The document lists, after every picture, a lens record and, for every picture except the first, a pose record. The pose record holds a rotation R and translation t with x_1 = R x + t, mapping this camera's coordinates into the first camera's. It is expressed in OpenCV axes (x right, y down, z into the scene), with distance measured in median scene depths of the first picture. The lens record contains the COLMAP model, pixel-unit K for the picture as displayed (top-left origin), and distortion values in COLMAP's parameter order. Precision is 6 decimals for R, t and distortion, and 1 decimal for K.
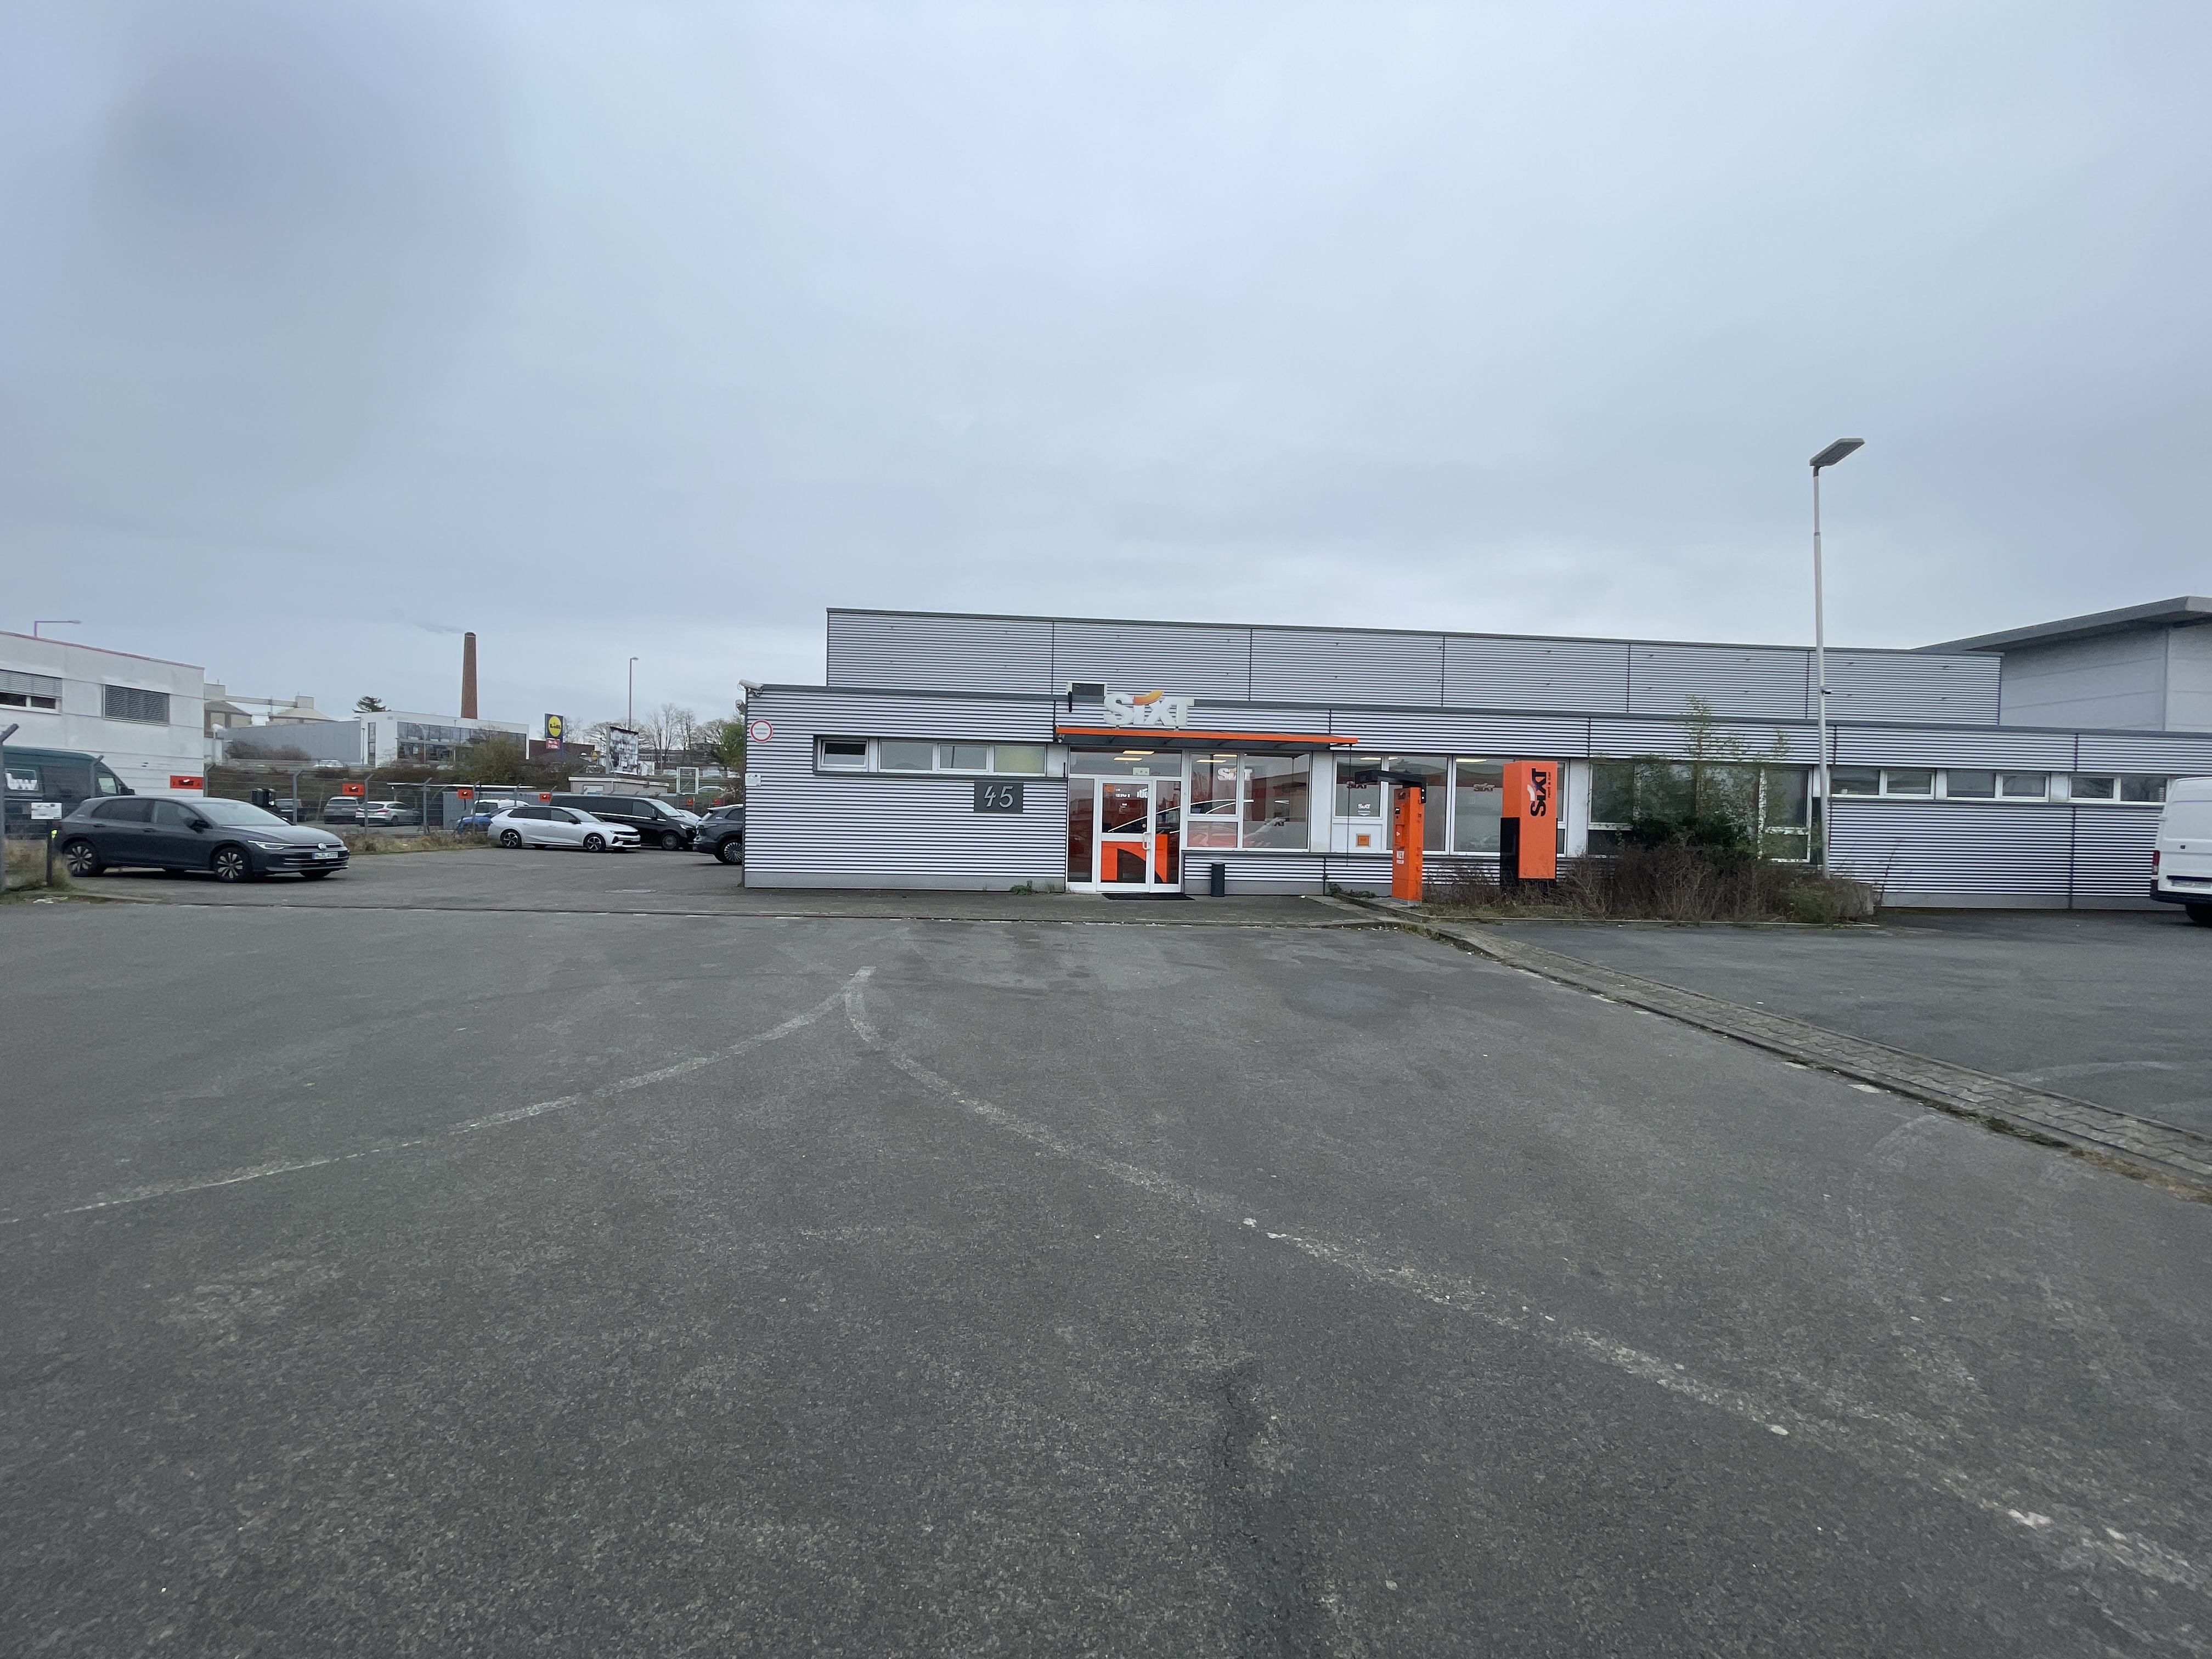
lens RADIAL K [[887.8, 0, 1091.4], [0, 887.8, 837.1], [0, 0, 1]] dist [-0.004200, 0.000474]
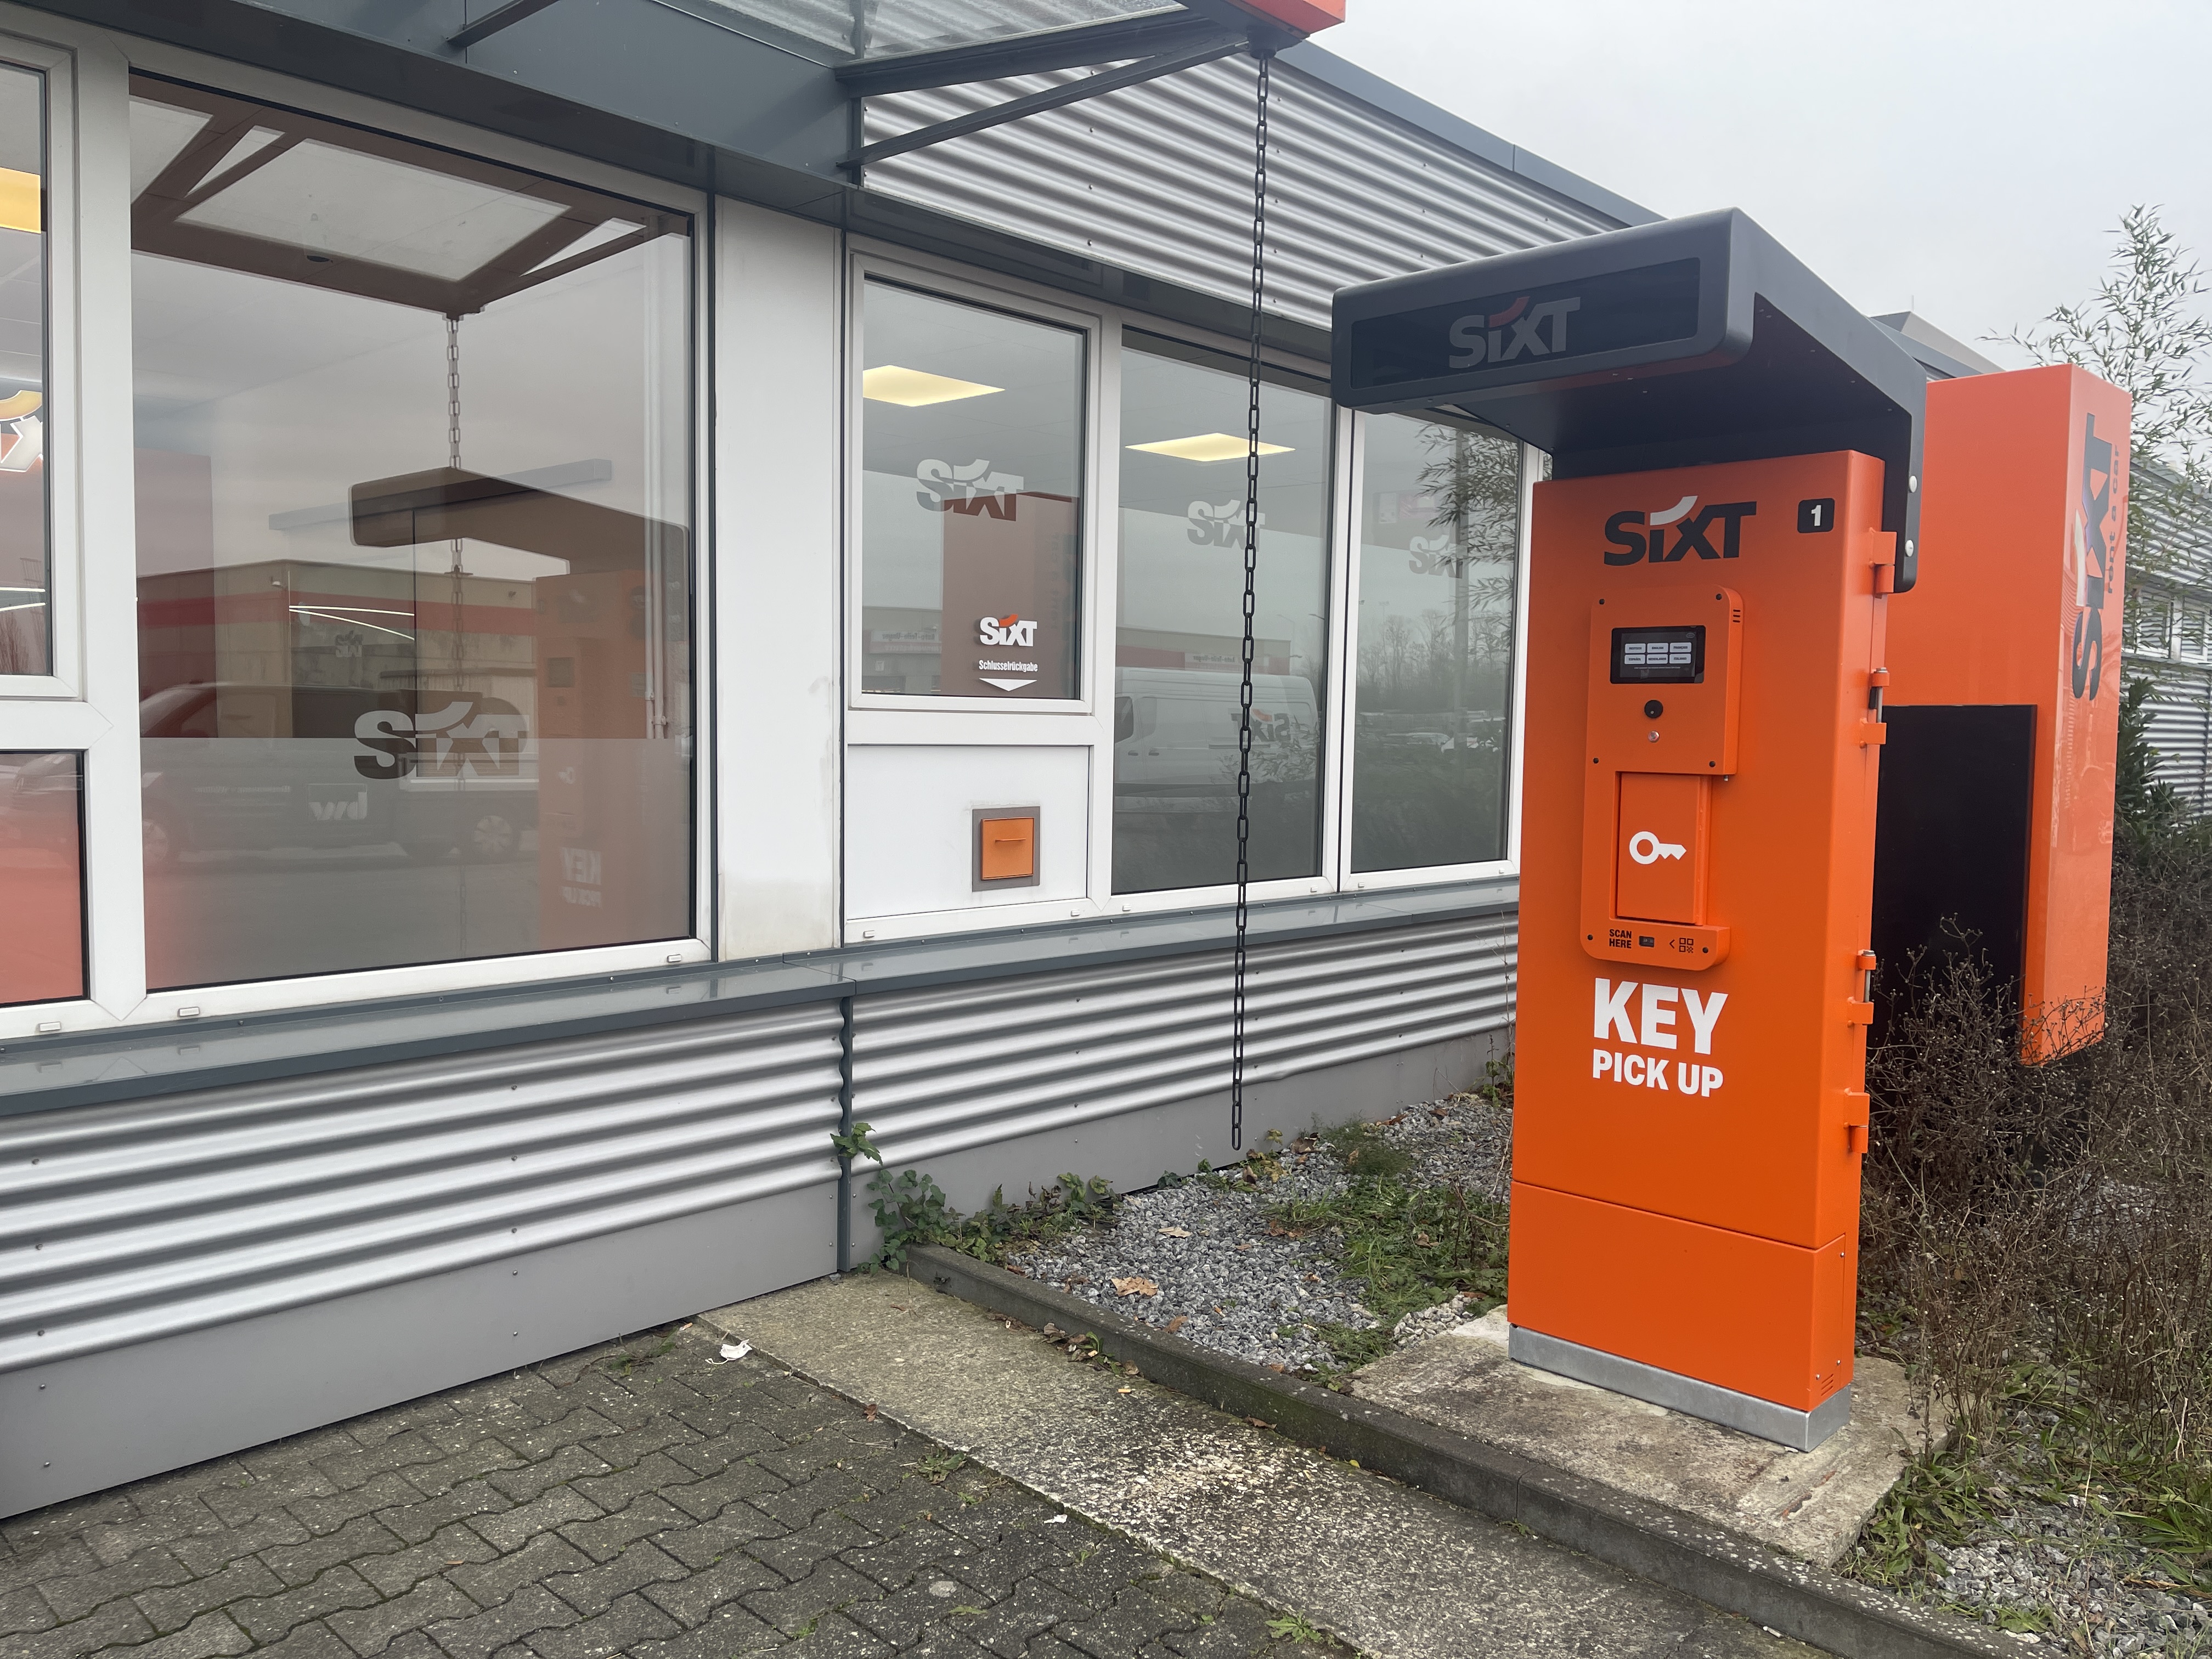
lens RADIAL K [[1664.4, 0, 1104.4], [0, 1664.4, 839.3], [0, 0, 1]] dist [0.064225, -0.068731]
pose [[0.743552, -0.058268, 0.666135, 0.129307], [0.013138, 0.997277, 0.072570, -0.020598], [-0.668549, -0.045208, 0.742293, 0.818893]]
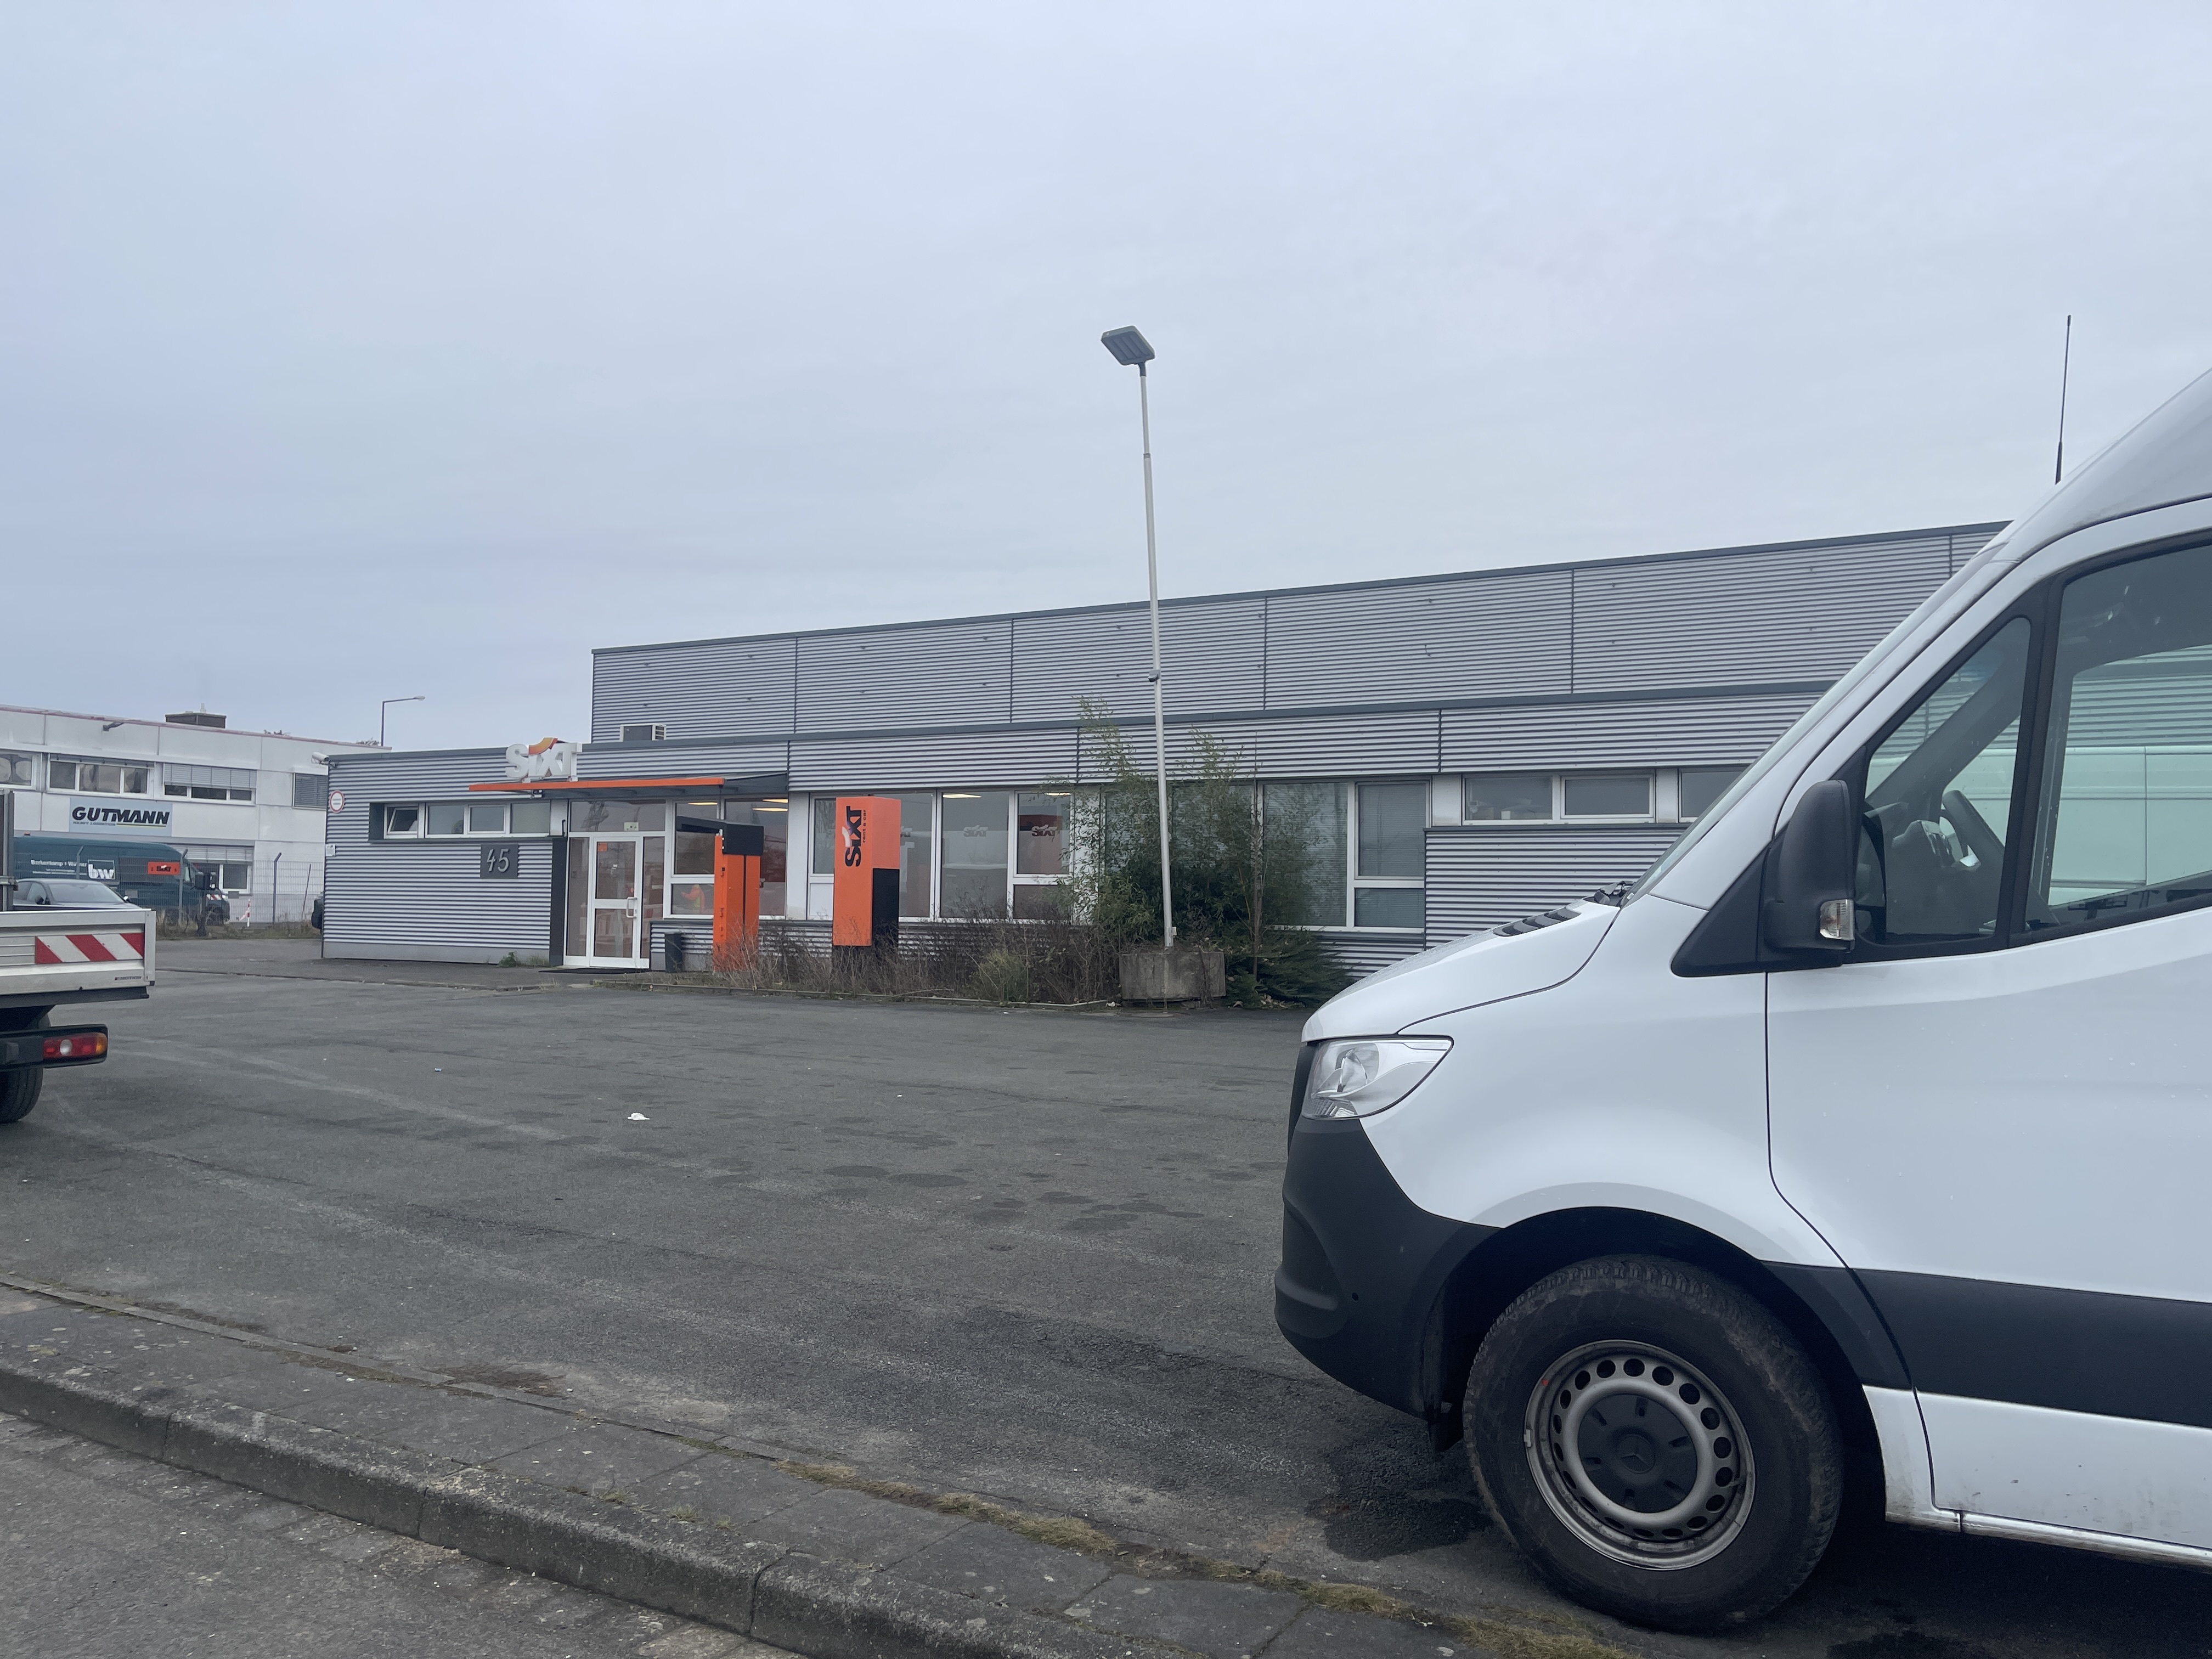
lens RADIAL K [[1664.4, 0, 1111.1], [0, 1664.4, 851.2], [0, 0, 1]] dist [0.064225, -0.068731]
pose [[0.832743, -0.029277, -0.552885, 1.390274], [-0.005954, 0.998070, -0.061819, 0.048429], [0.553627, 0.054771, 0.830961, -0.088102]]
